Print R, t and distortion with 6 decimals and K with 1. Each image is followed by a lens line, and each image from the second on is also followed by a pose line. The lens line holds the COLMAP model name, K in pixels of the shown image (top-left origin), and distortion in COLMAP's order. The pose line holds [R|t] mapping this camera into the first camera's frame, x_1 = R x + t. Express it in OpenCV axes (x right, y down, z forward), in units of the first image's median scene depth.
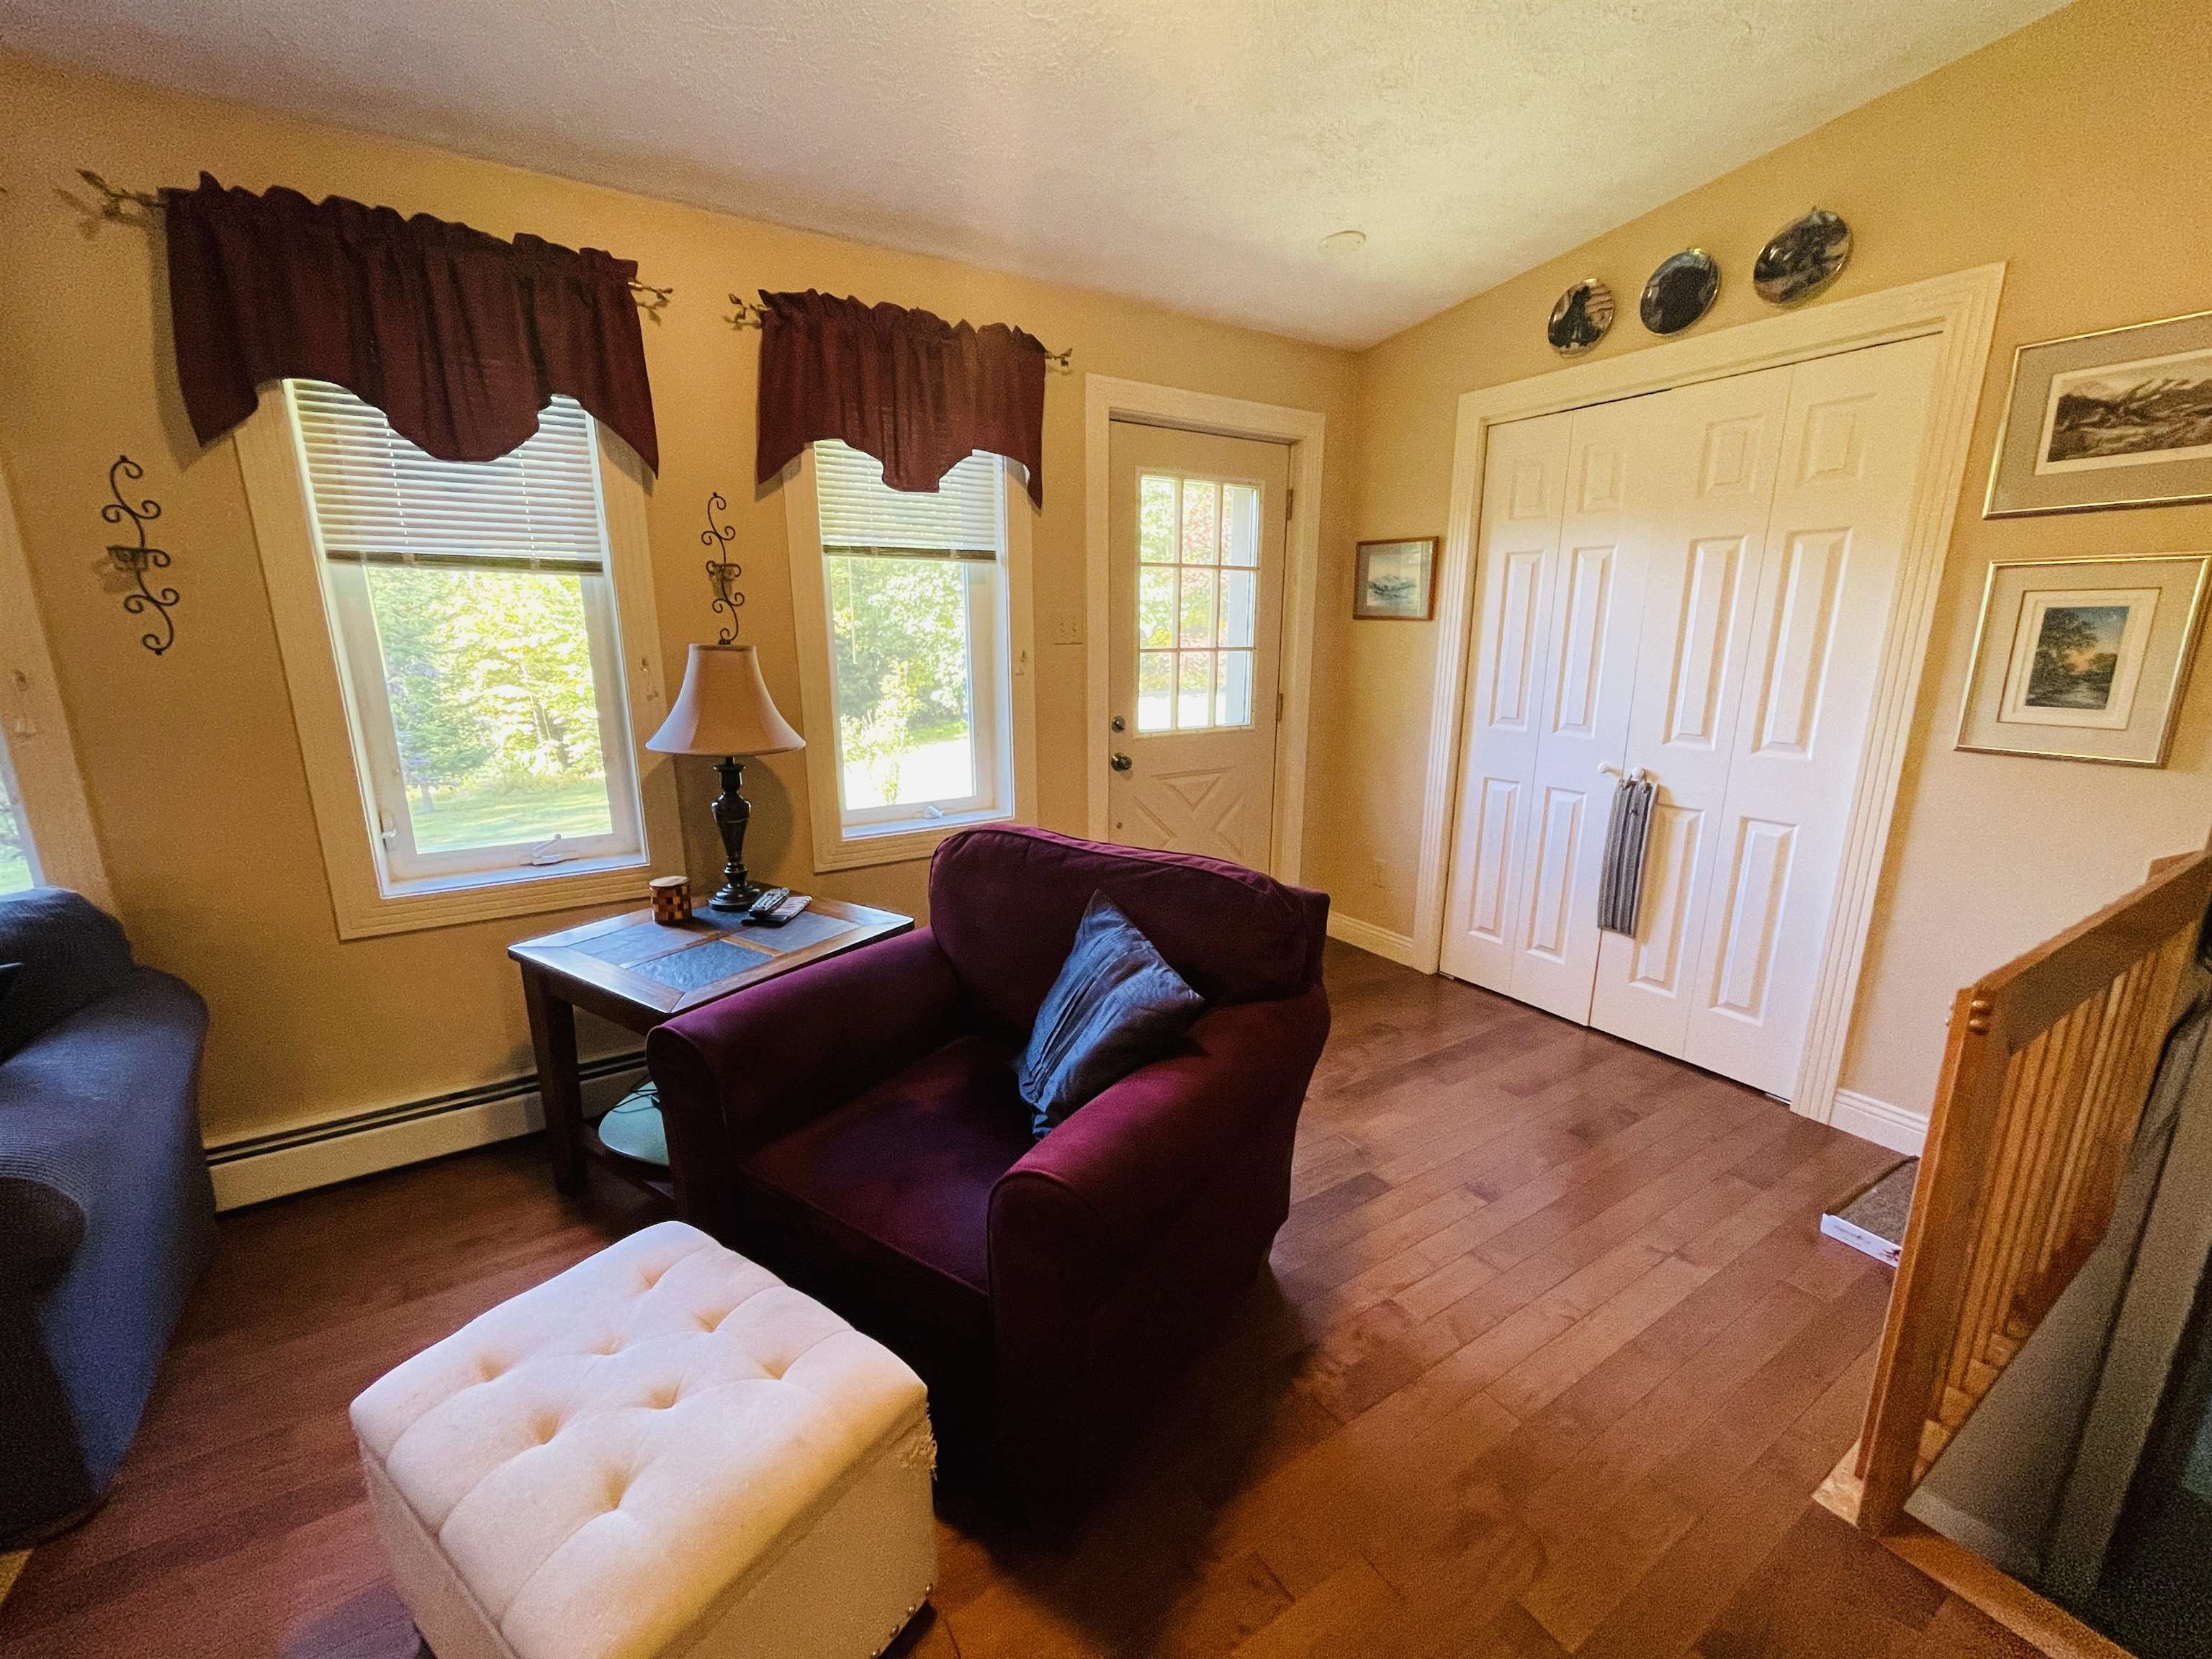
lens RADIAL K [[897.6, 0, 1097.7], [0, 897.6, 834.5], [0, 0, 1]] dist [-0.004806, 0.003135]
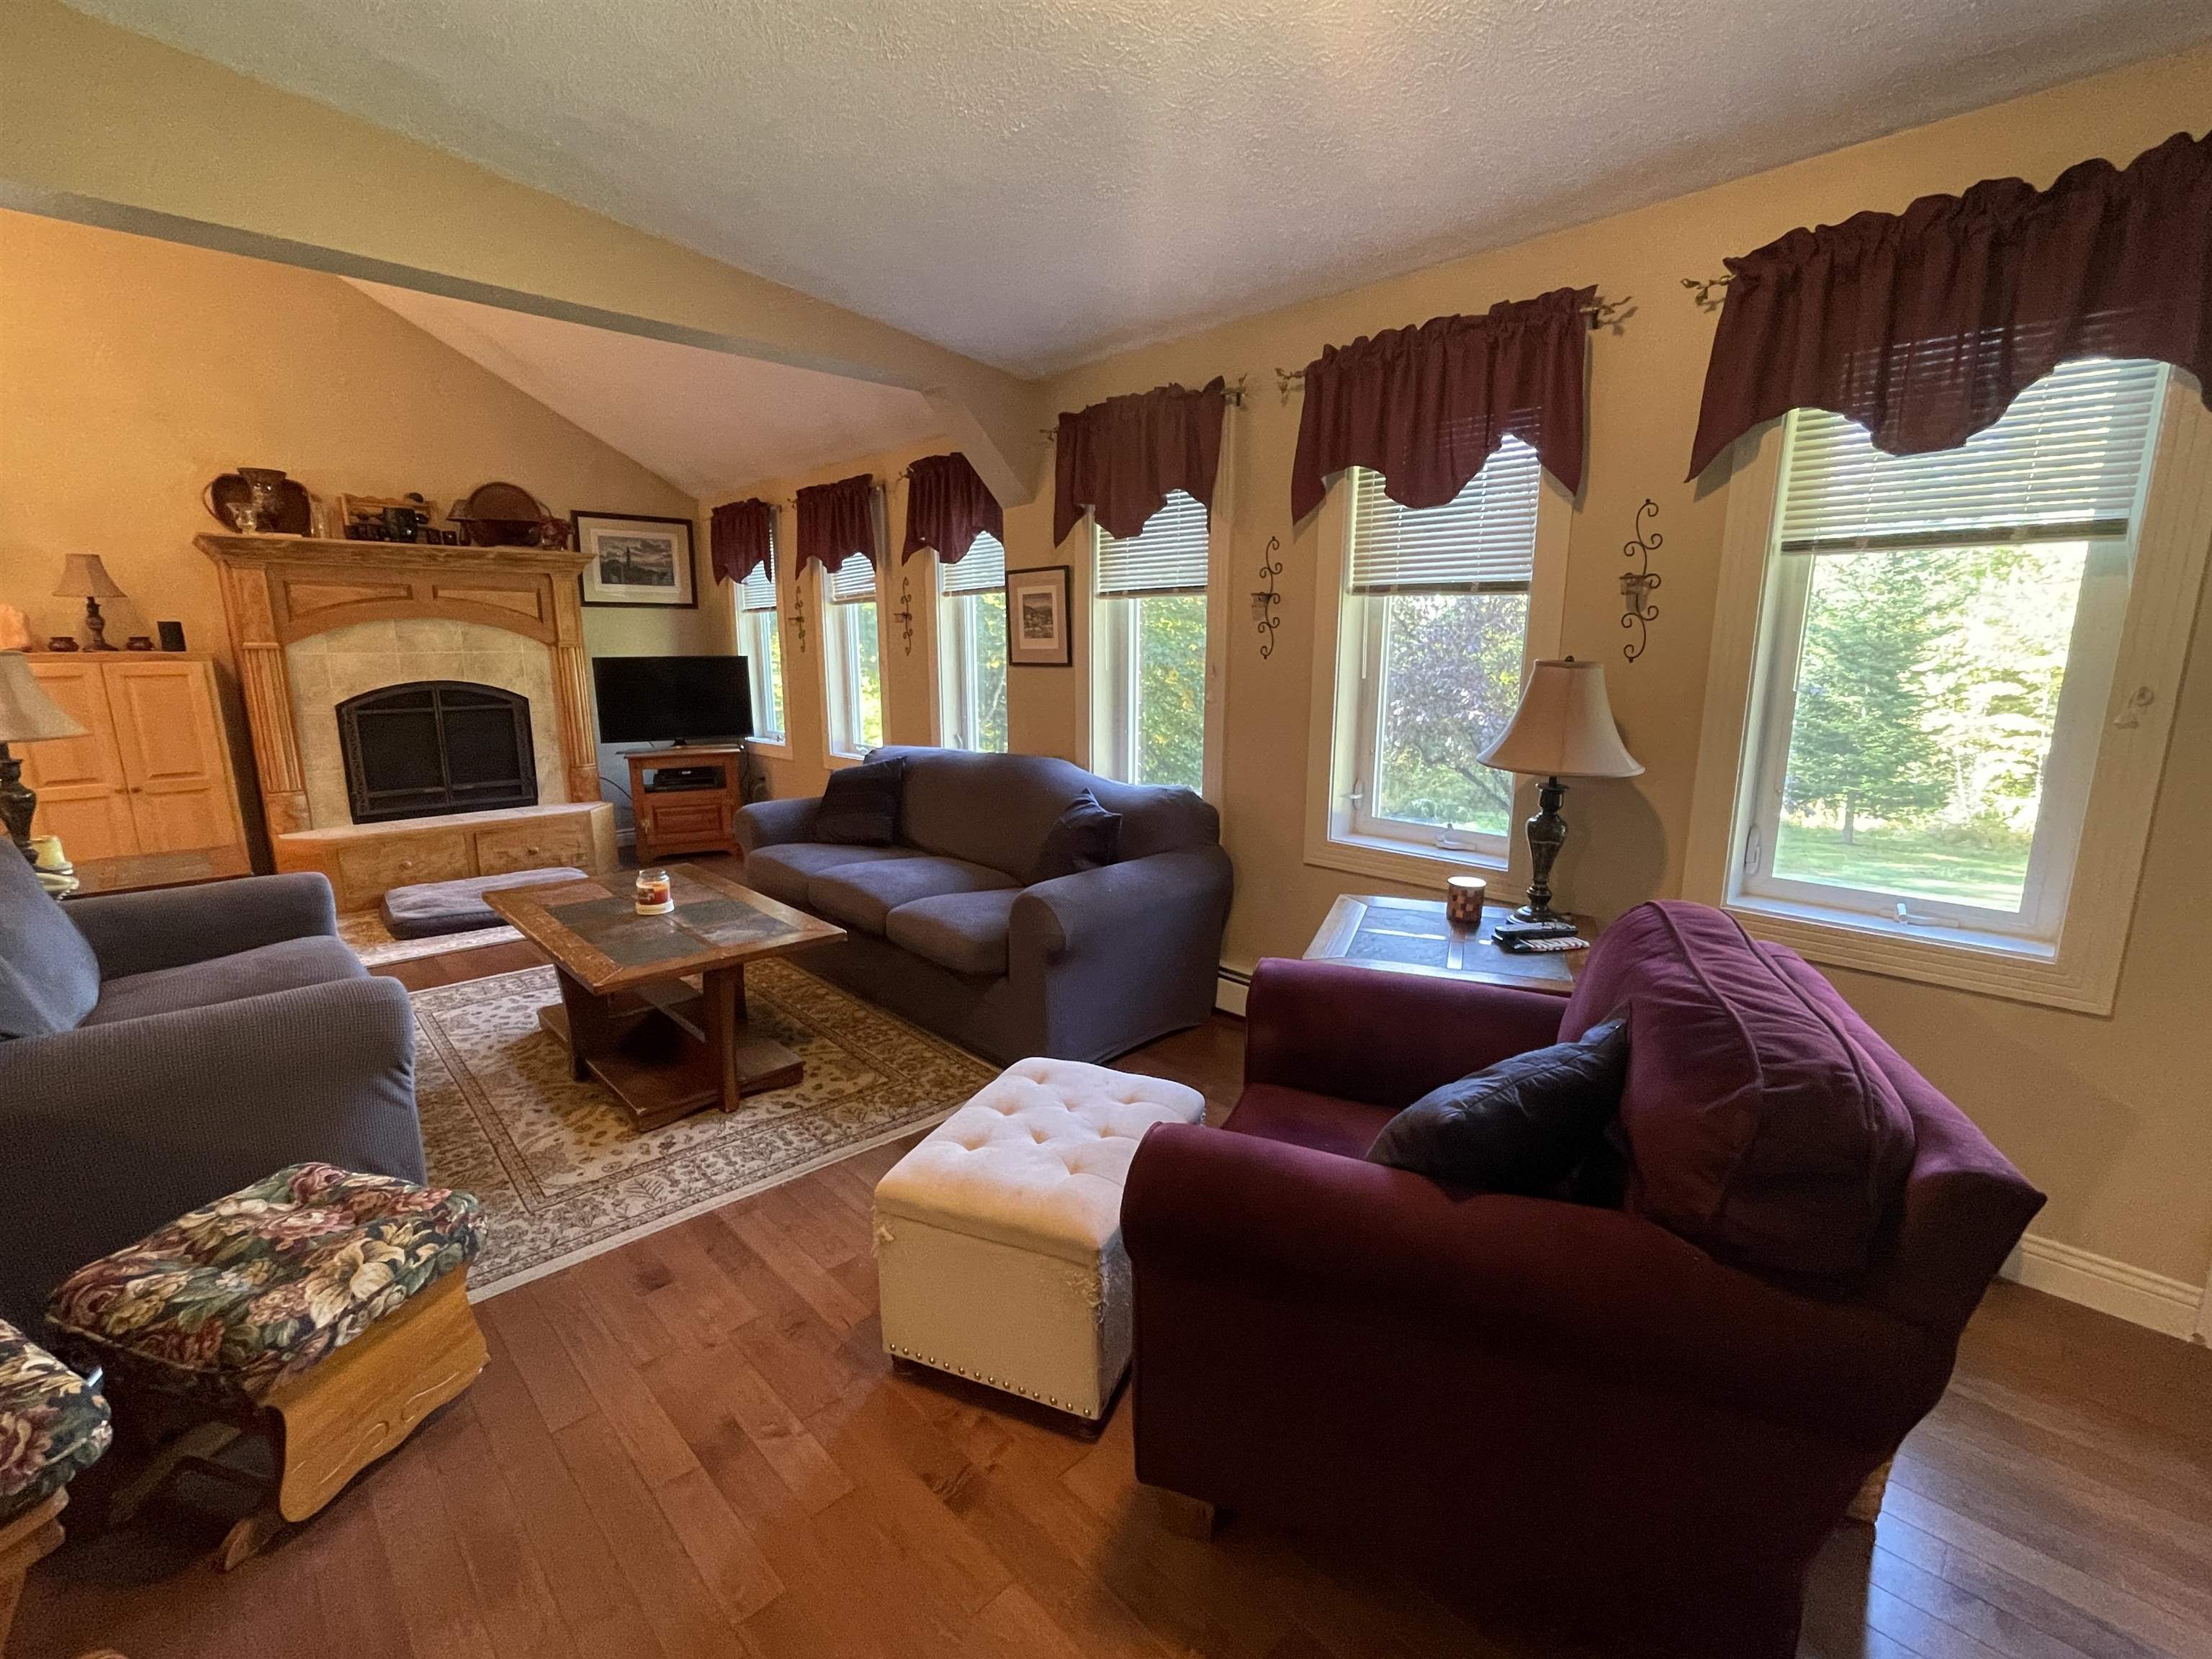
lens RADIAL K [[974.7, 0, 1091.8], [0, 974.7, 838.2], [0, 0, 1]] dist [-0.006068, 0.002504]
pose [[0.206105, 0.196893, -0.958517, 0.494705], [-0.223999, 0.963031, 0.149654, -0.066476], [0.952547, 0.183862, 0.242589, 0.277483]]
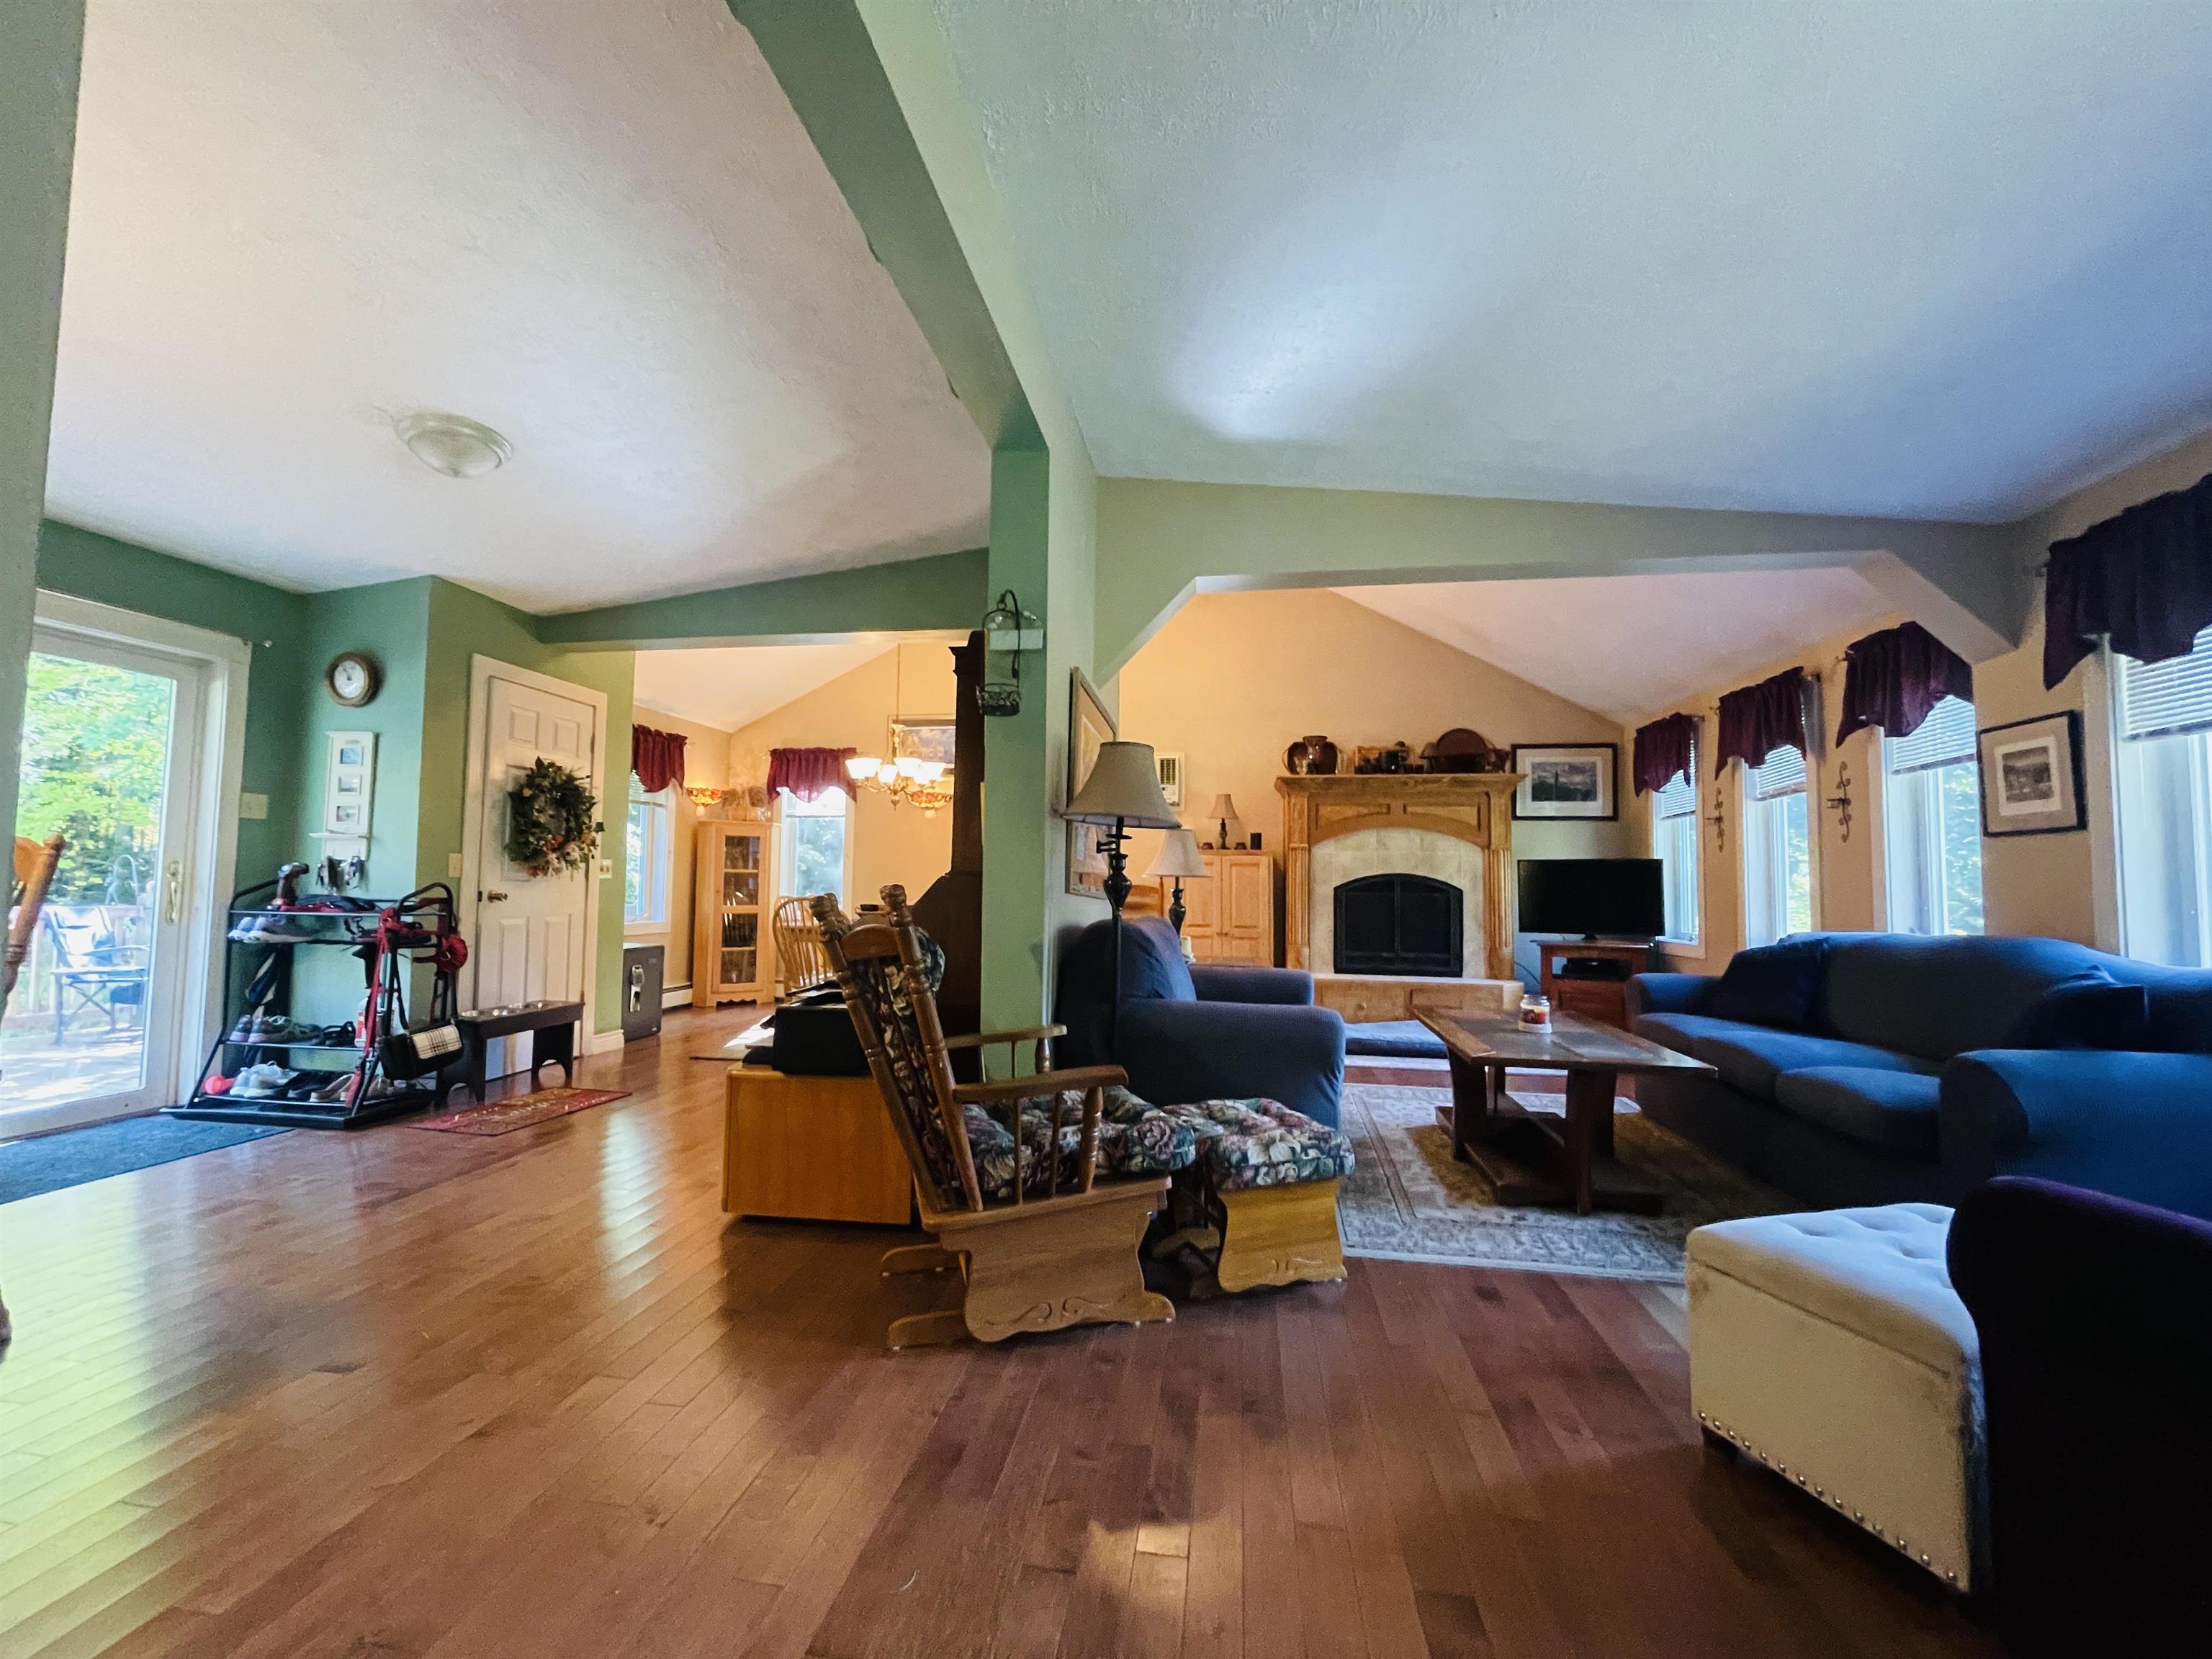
lens RADIAL K [[897.6, 0, 1095.2], [0, 897.6, 833.1], [0, 0, 1]] dist [-0.004806, 0.003135]
pose [[-0.656505, -0.051803, -0.752540, 0.661469], [-0.185837, 0.977997, 0.094798, 0.049974], [0.731071, 0.202085, -0.651687, 0.405626]]
